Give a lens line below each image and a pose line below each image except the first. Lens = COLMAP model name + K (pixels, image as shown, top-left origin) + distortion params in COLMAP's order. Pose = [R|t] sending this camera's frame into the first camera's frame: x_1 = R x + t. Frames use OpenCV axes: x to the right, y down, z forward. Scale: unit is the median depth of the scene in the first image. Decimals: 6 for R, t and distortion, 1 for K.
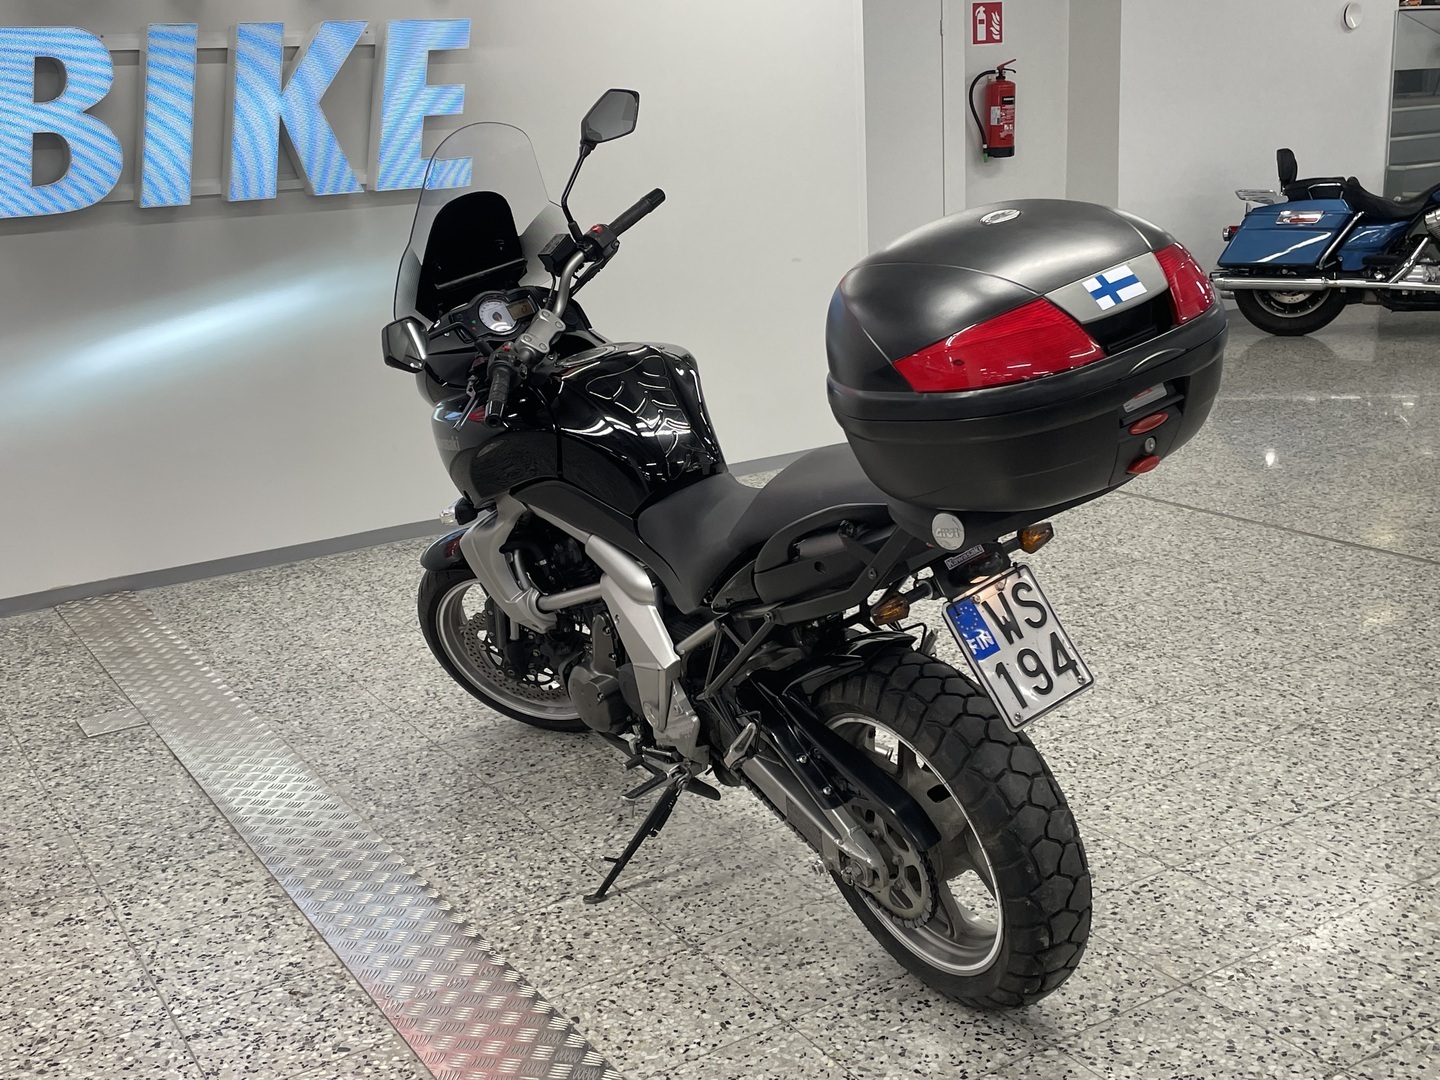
lens RADIAL K [[1571.5, 0, 700.1], [0, 1571.5, 521.5], [0, 0, 1]] dist [0.058708, 0.000000]
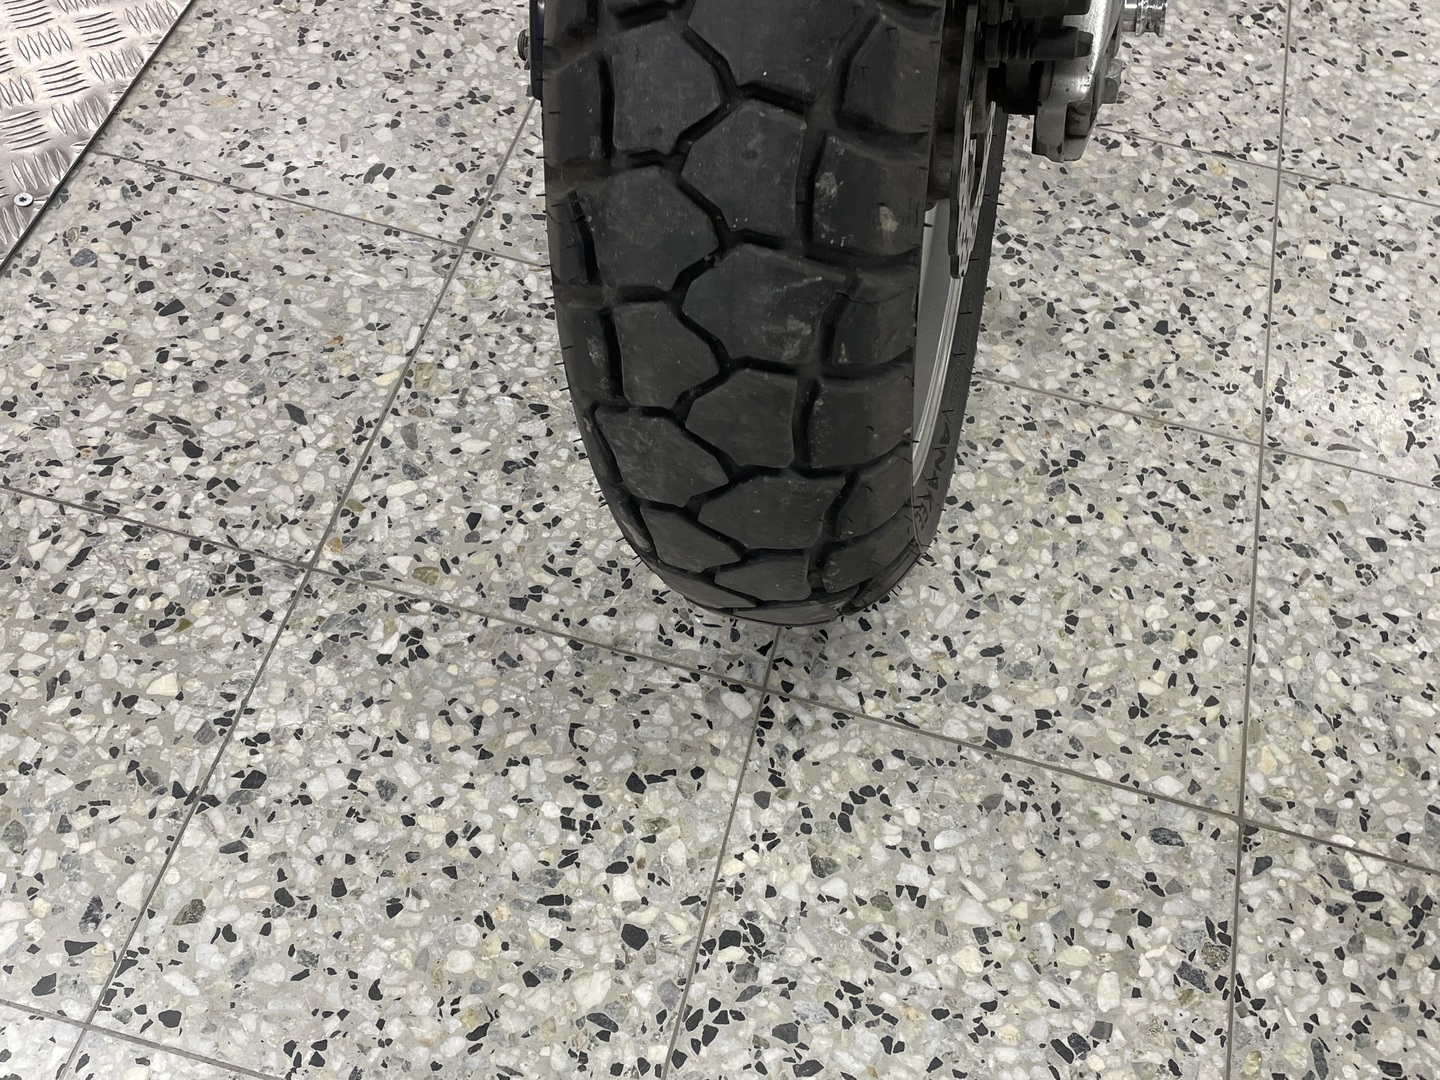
lens RADIAL K [[1571.5, 0, 718.7], [0, 1571.5, 527.6], [0, 0, 1]] dist [0.058708, 0.000000]
pose [[0.690665, 0.654317, -0.307979, 0.301713], [-0.303622, 0.648881, 0.697687, 0.032578], [0.656350, -0.388359, 0.646825, 0.739000]]
